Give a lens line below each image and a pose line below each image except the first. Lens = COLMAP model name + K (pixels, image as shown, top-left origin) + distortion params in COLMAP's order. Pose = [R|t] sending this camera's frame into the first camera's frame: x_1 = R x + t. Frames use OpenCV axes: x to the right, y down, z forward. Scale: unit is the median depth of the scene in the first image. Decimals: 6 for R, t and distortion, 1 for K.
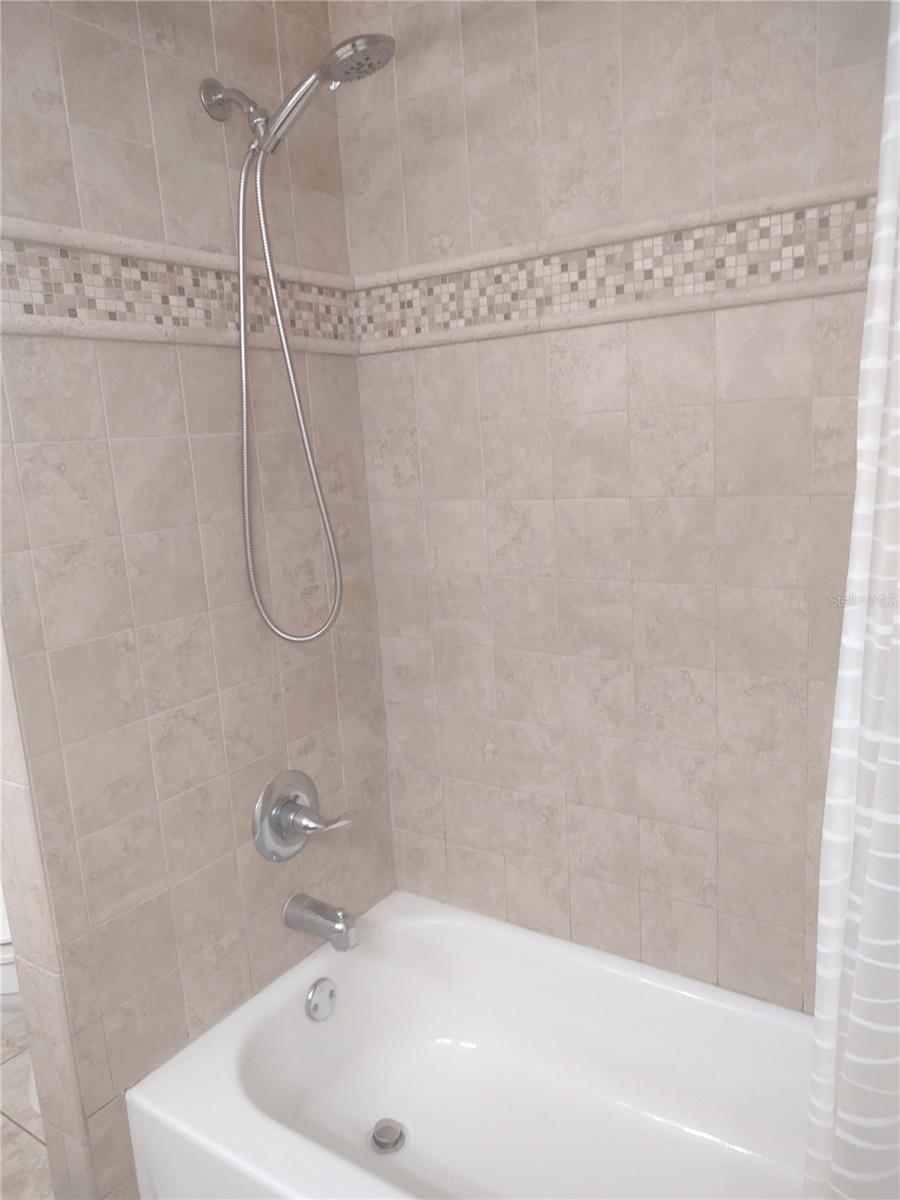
lens RADIAL K [[875.1, 0, 450.0], [0, 875.1, 600.0], [0, 0, 1]] dist [0.005953, -0.002615]
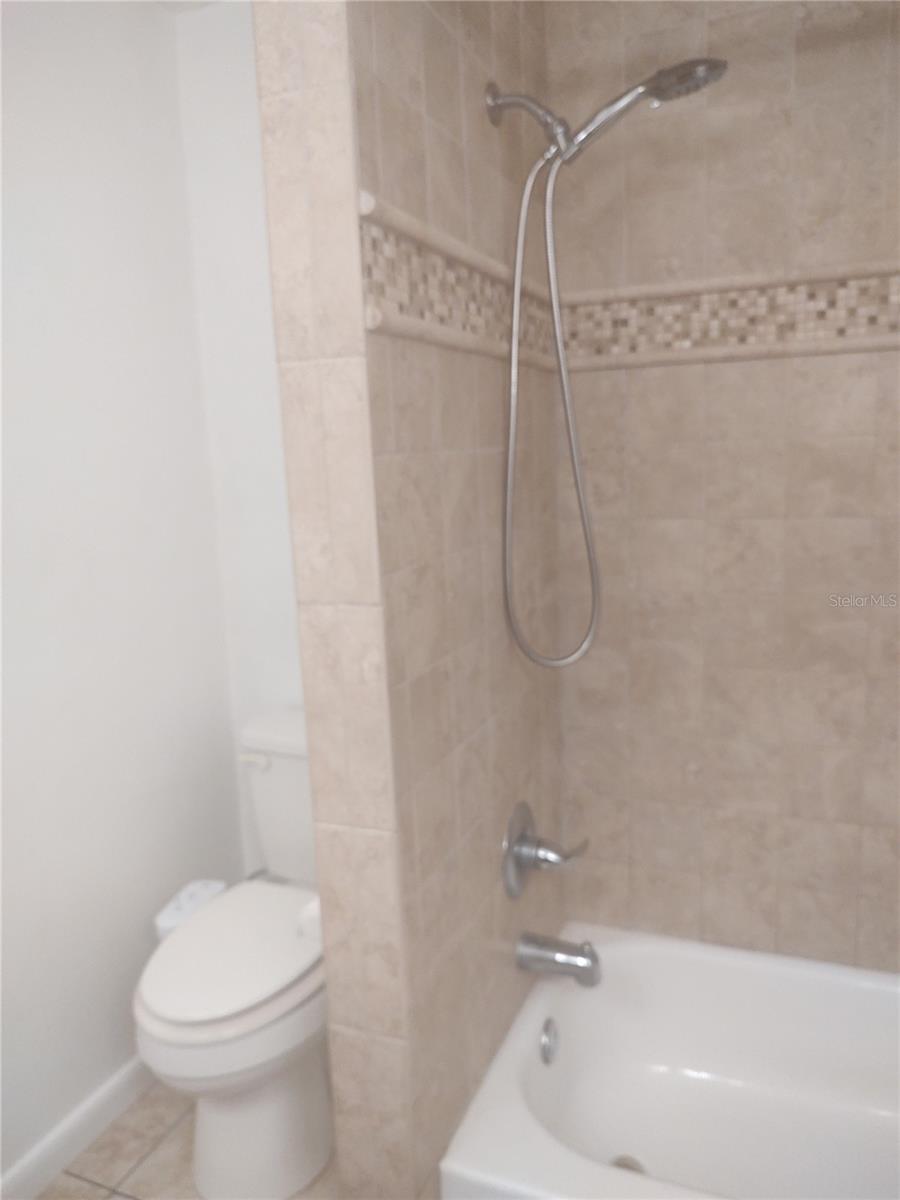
lens RADIAL K [[897.6, 0, 450.0], [0, 897.6, 600.0], [0, 0, 1]] dist [-0.010425, -0.000881]
pose [[0.977306, -0.015302, 0.211280, -0.487926], [0.021226, 0.999442, -0.025797, -0.001702], [-0.210768, 0.029696, 0.977085, 0.062199]]
